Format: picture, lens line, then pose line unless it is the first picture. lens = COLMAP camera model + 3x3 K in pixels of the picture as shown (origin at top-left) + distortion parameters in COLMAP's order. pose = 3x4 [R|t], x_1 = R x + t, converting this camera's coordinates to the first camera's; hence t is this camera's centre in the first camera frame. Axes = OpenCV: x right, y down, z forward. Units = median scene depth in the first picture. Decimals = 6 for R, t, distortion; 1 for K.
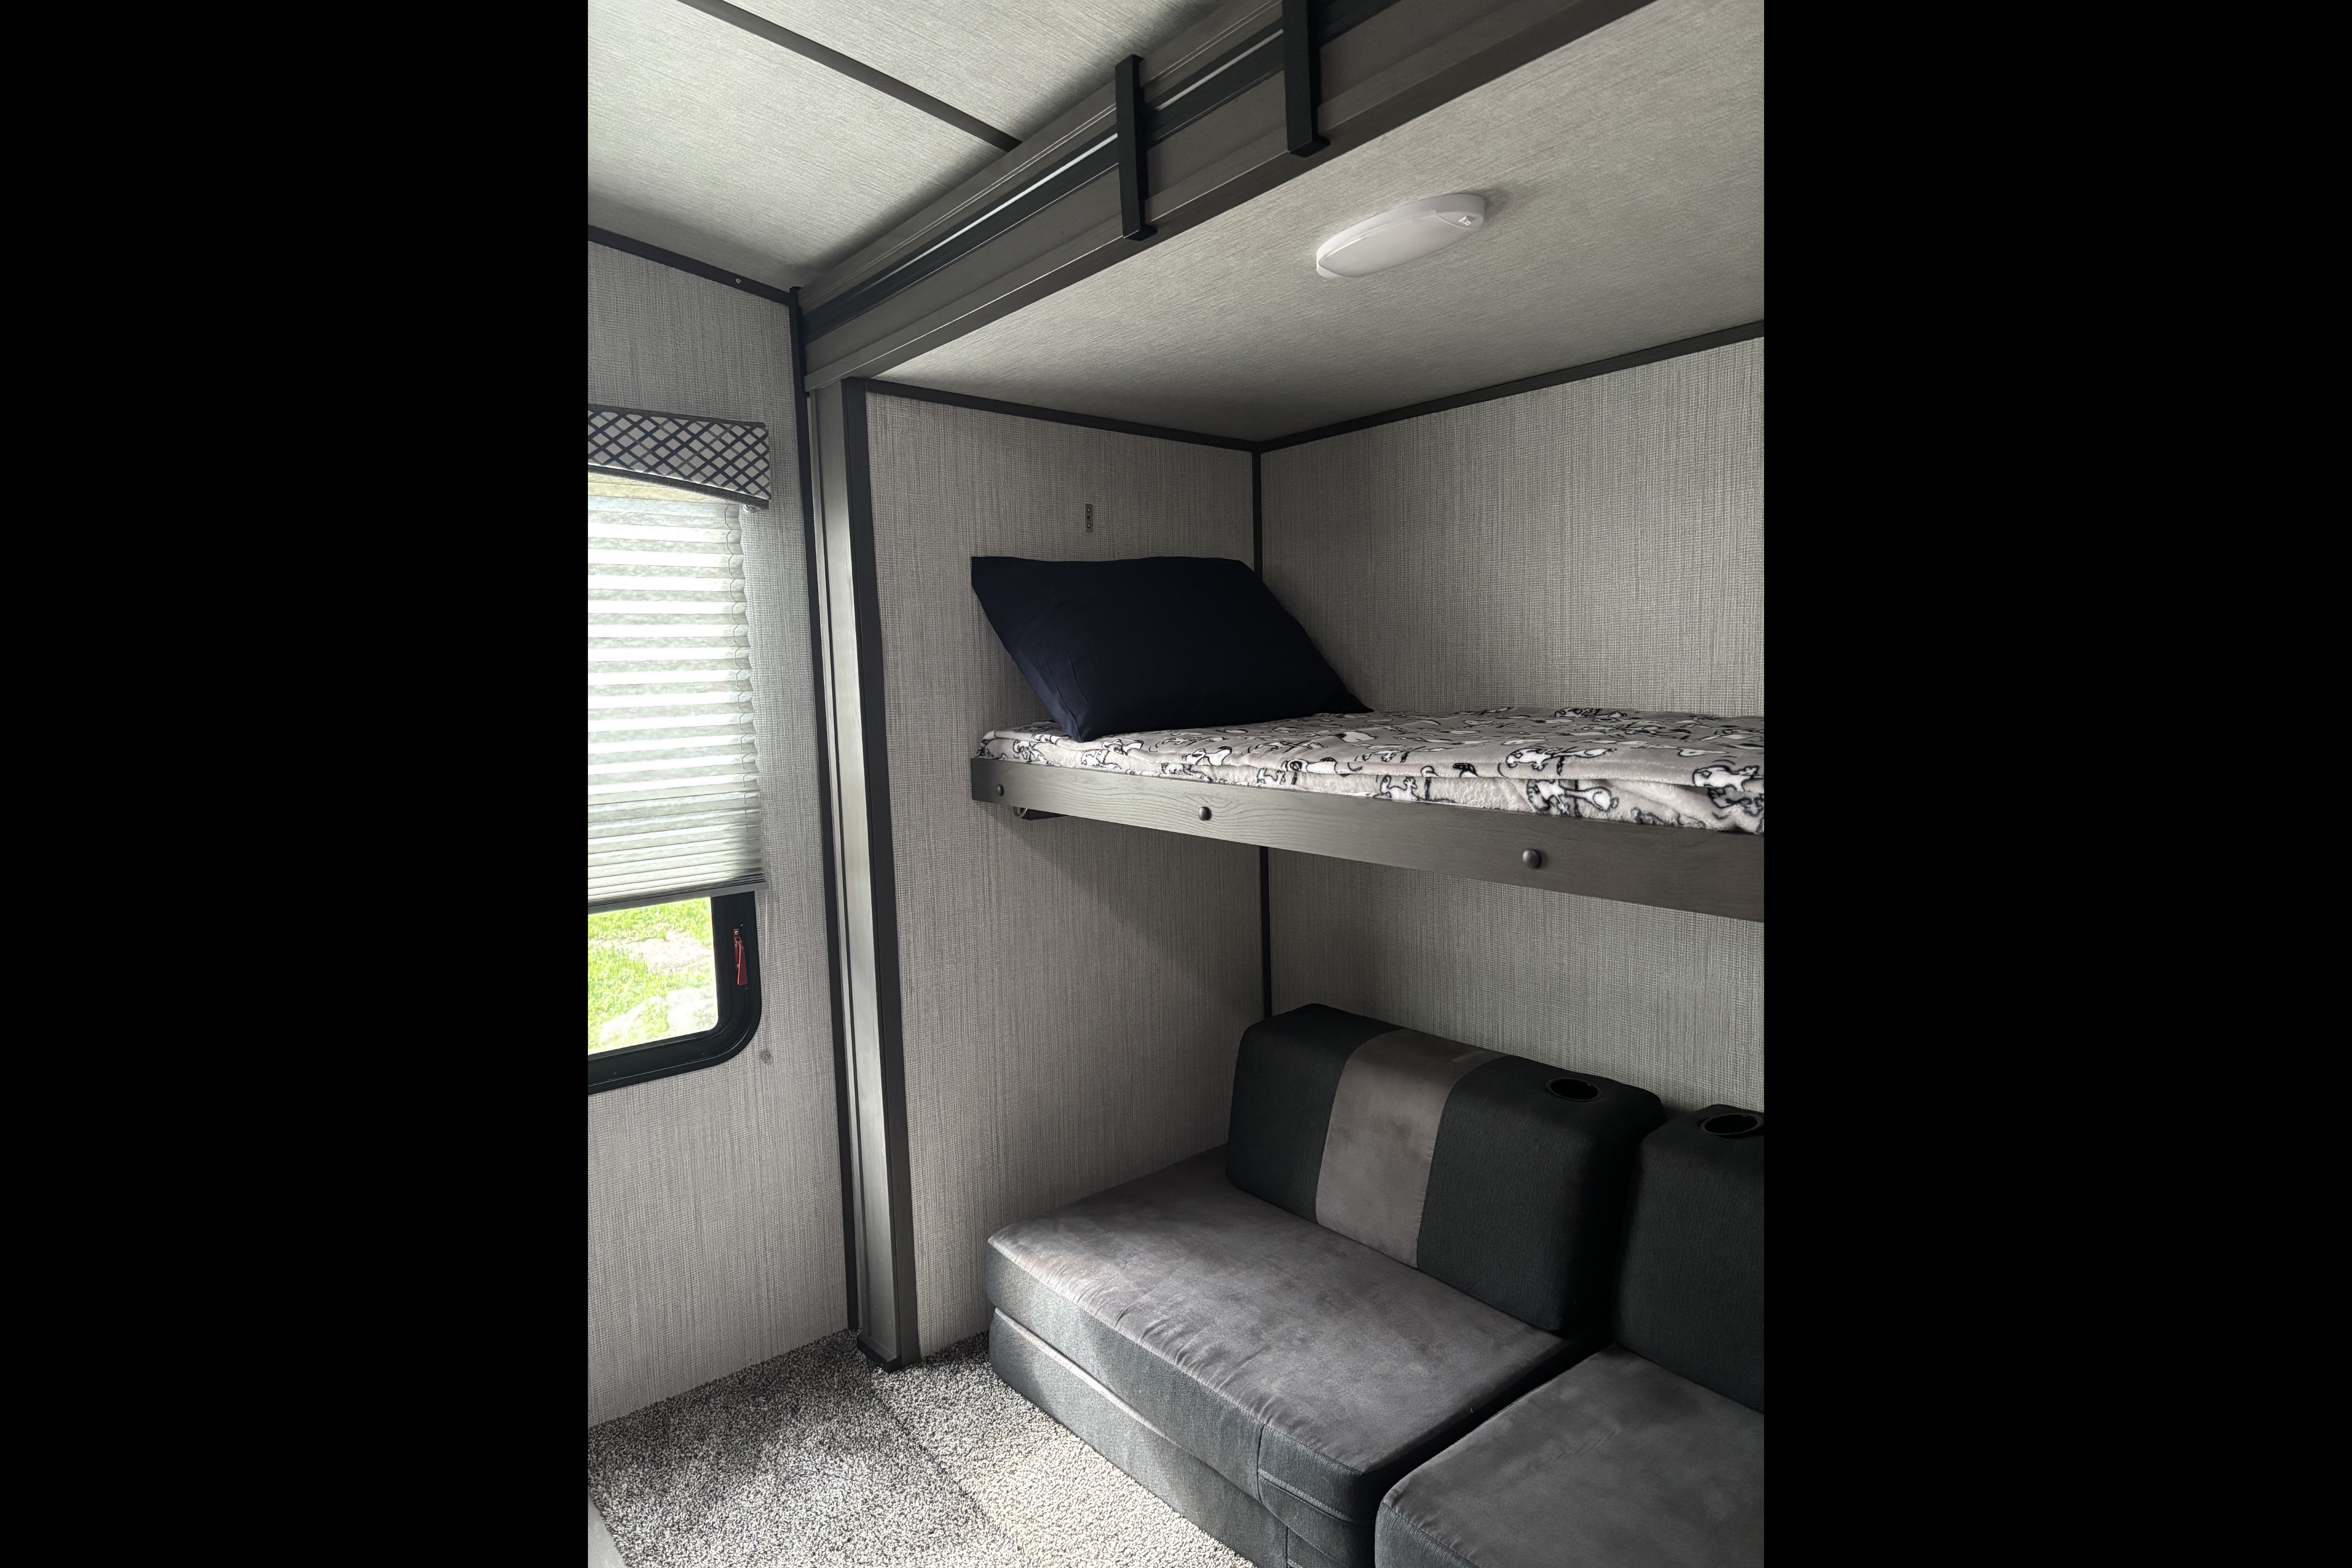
lens RADIAL K [[1166.6, 0, 1186.9], [0, 1166.6, 793.9], [0, 0, 1]] dist [0.010350, -0.012199]
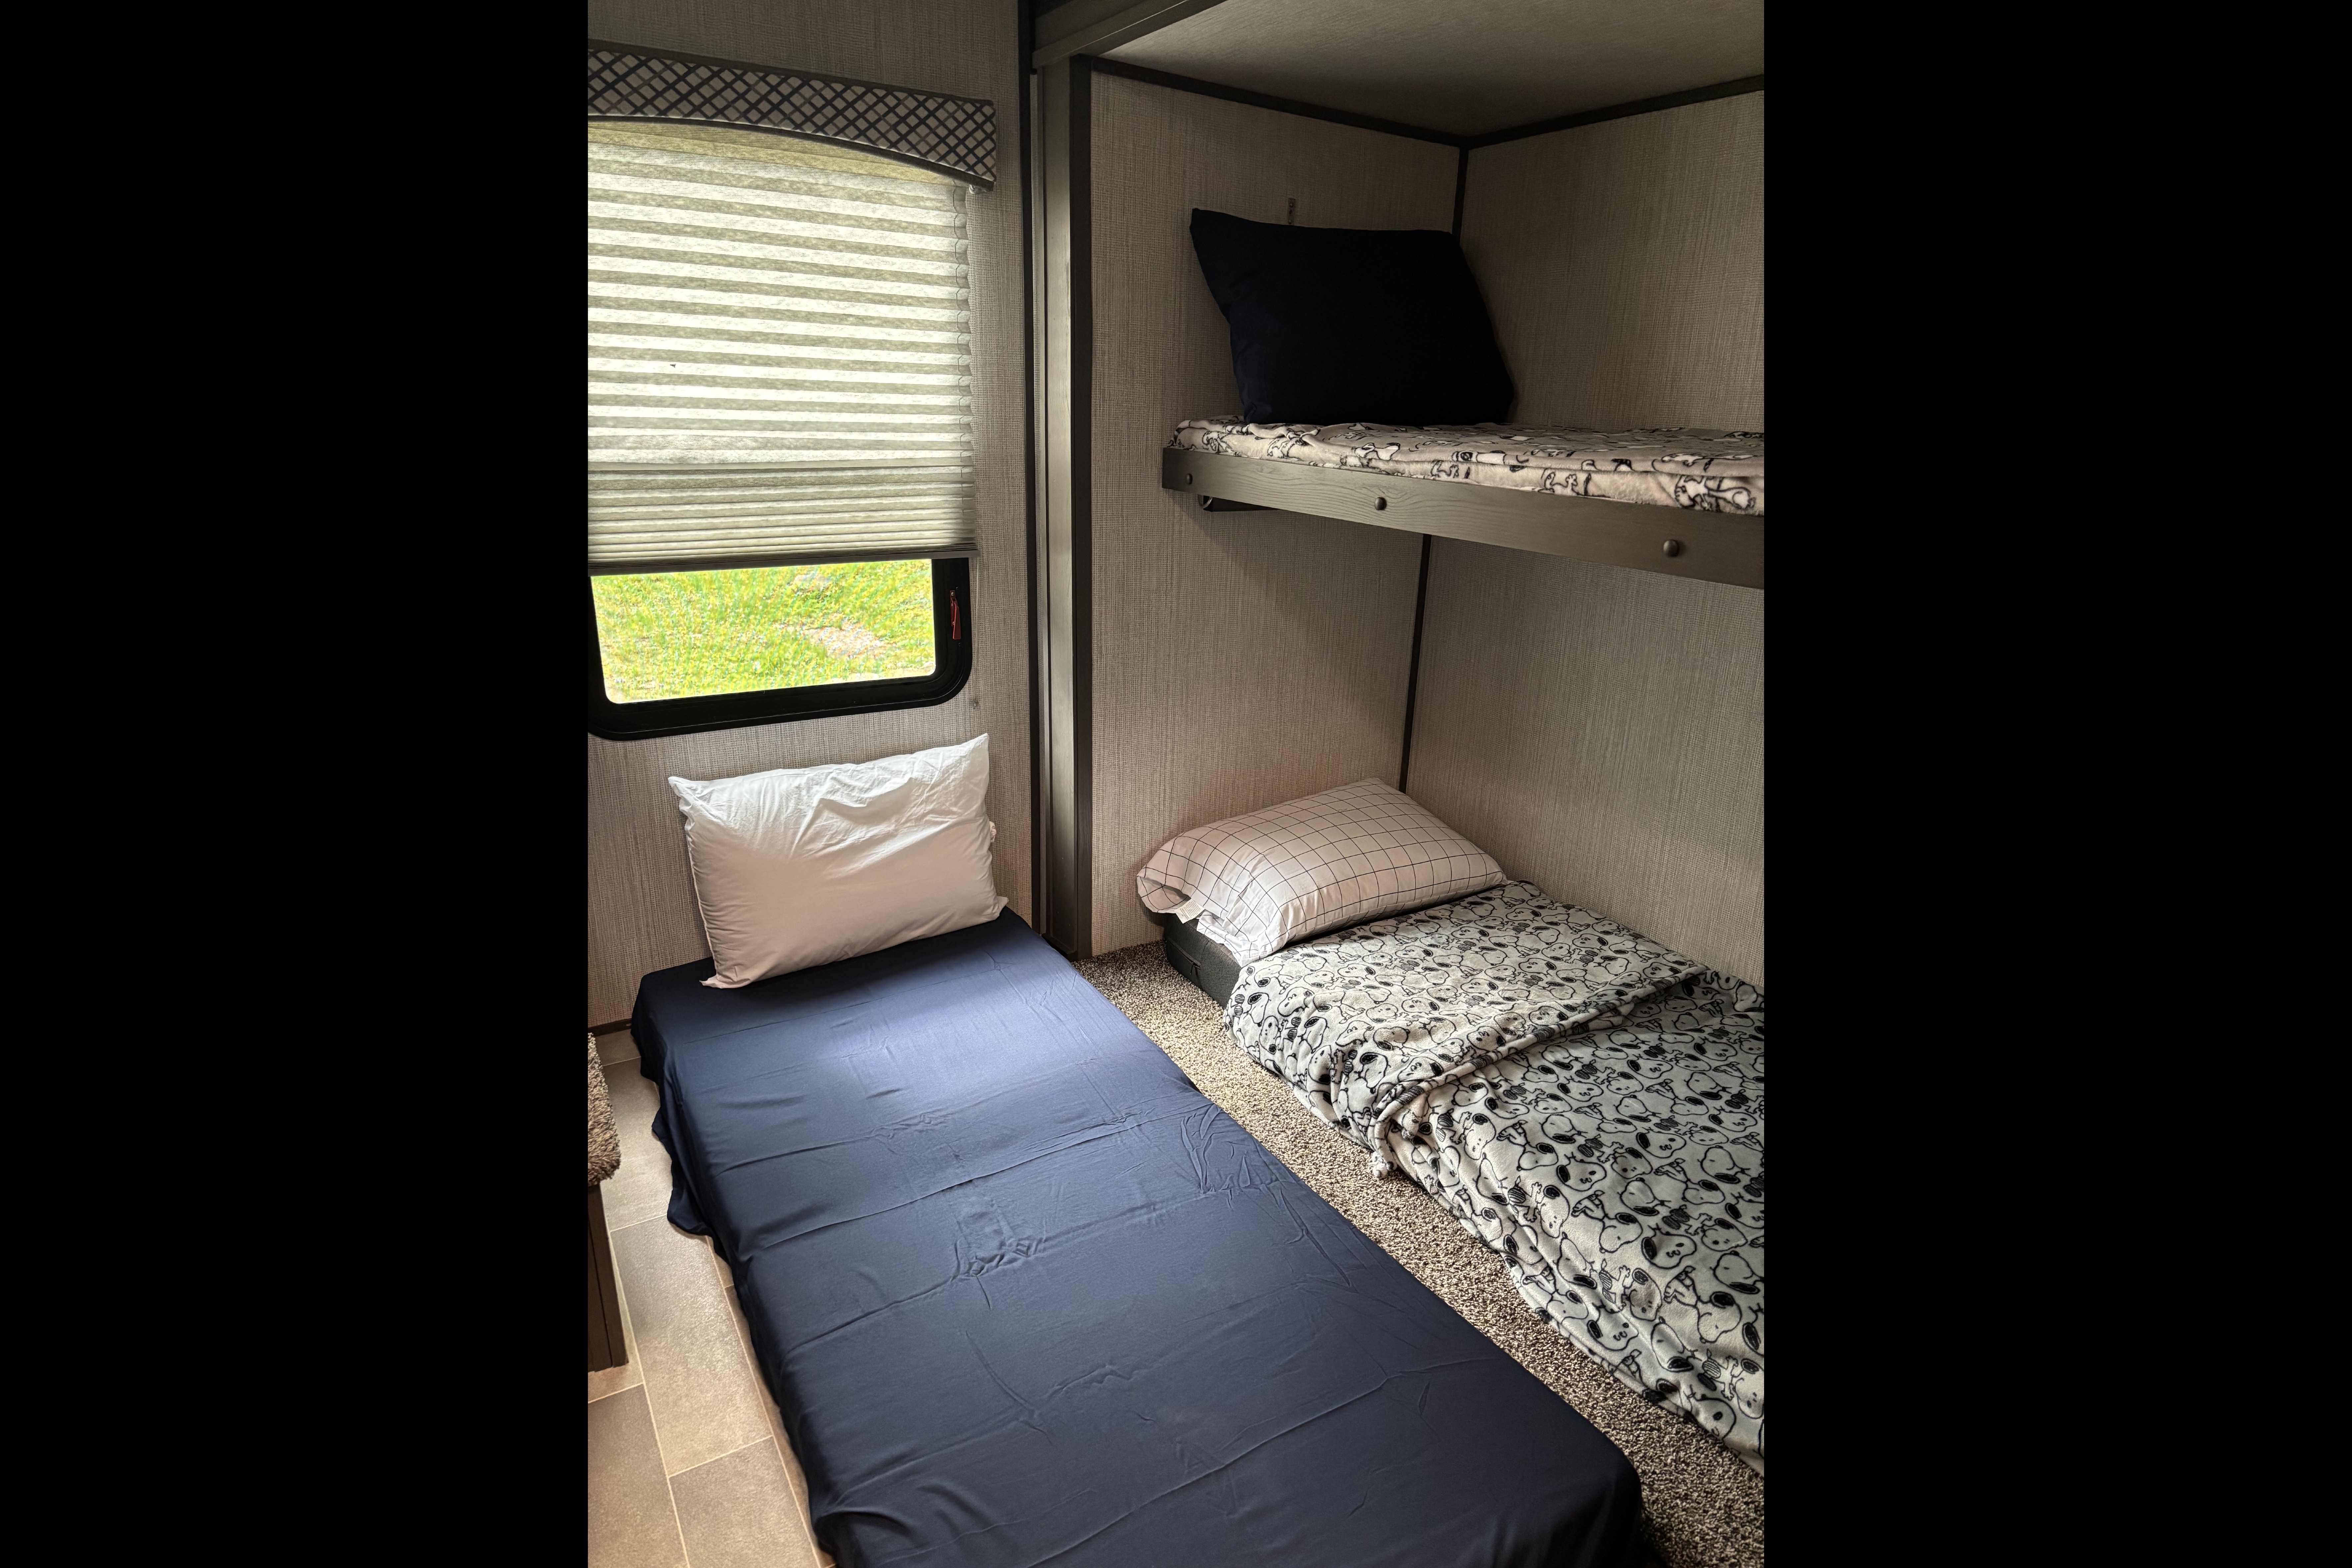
lens RADIAL K [[1166.6, 0, 1188.9], [0, 1166.6, 797.0], [0, 0, 1]] dist [0.010350, -0.012199]
pose [[0.989423, 0.095965, -0.108781, -0.013336], [-0.069059, 0.971081, 0.228544, 0.037752], [0.127567, -0.218614, 0.967437, -0.130939]]
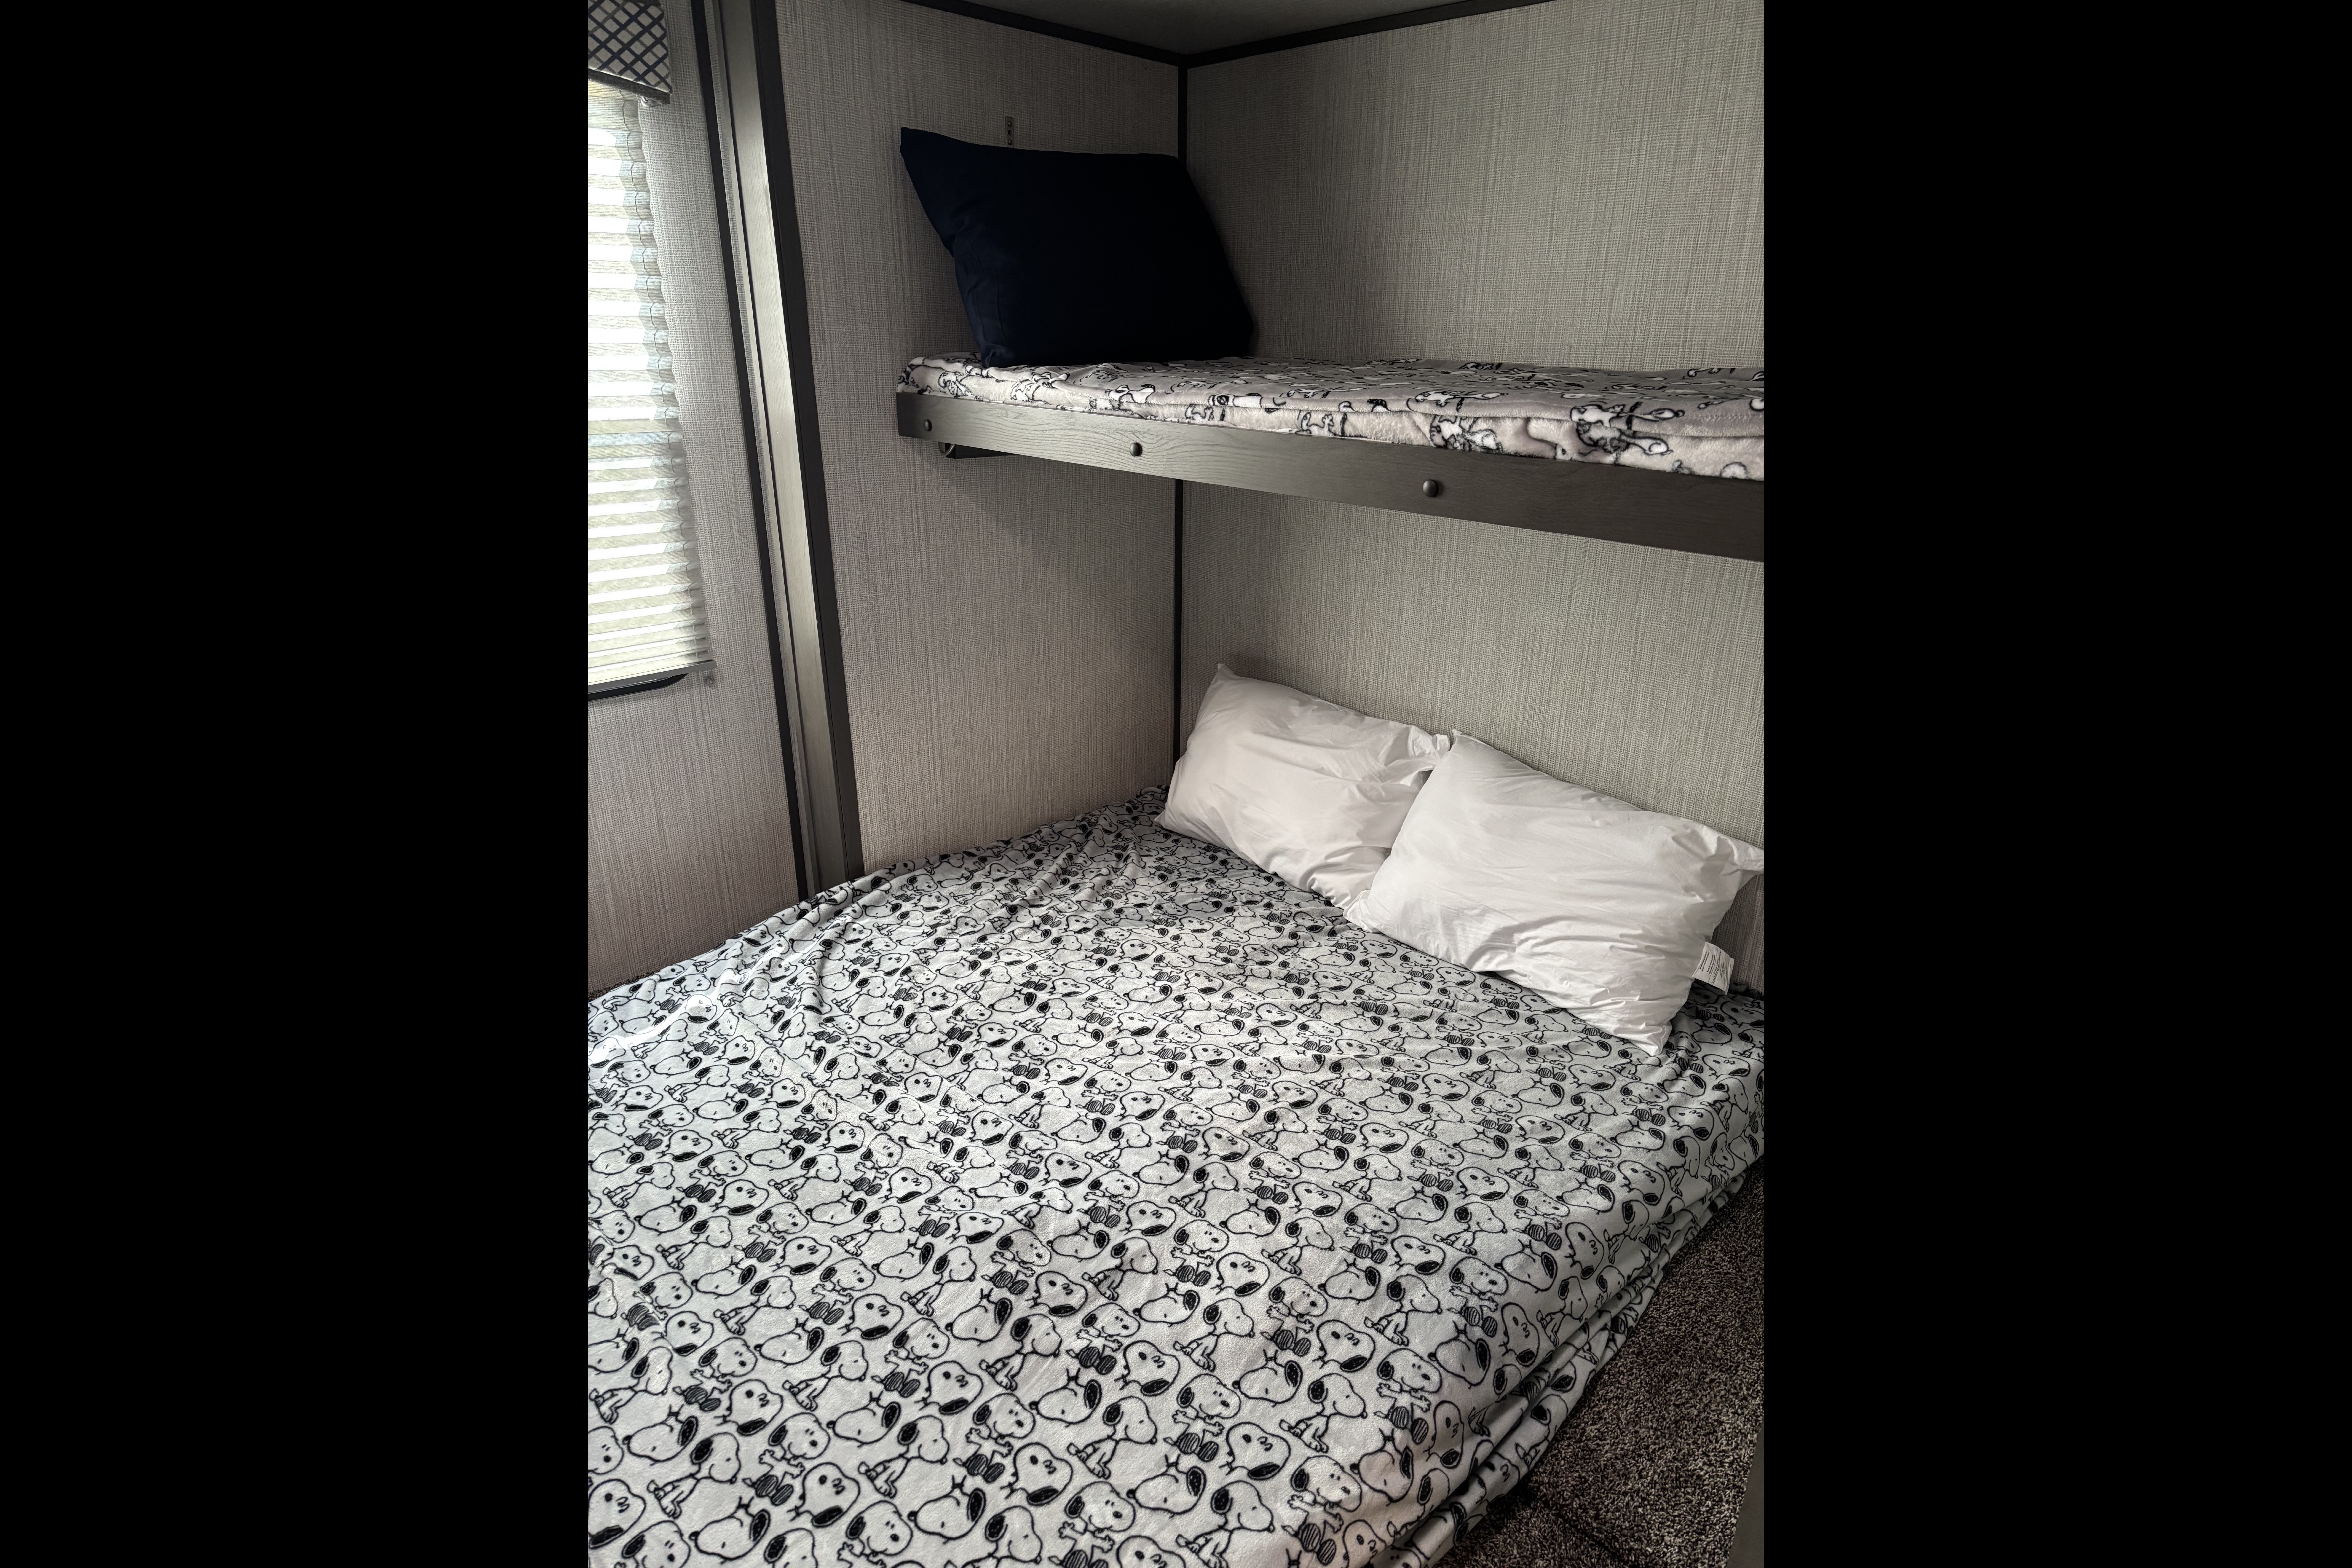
lens RADIAL K [[1166.6, 0, 1190.9], [0, 1166.6, 791.0], [0, 0, 1]] dist [0.010350, -0.012199]
pose [[0.995638, 0.005104, 0.093159, -0.025435], [-0.030169, 0.962470, 0.269704, 0.023383], [-0.088286, -0.271338, 0.958426, -0.094994]]
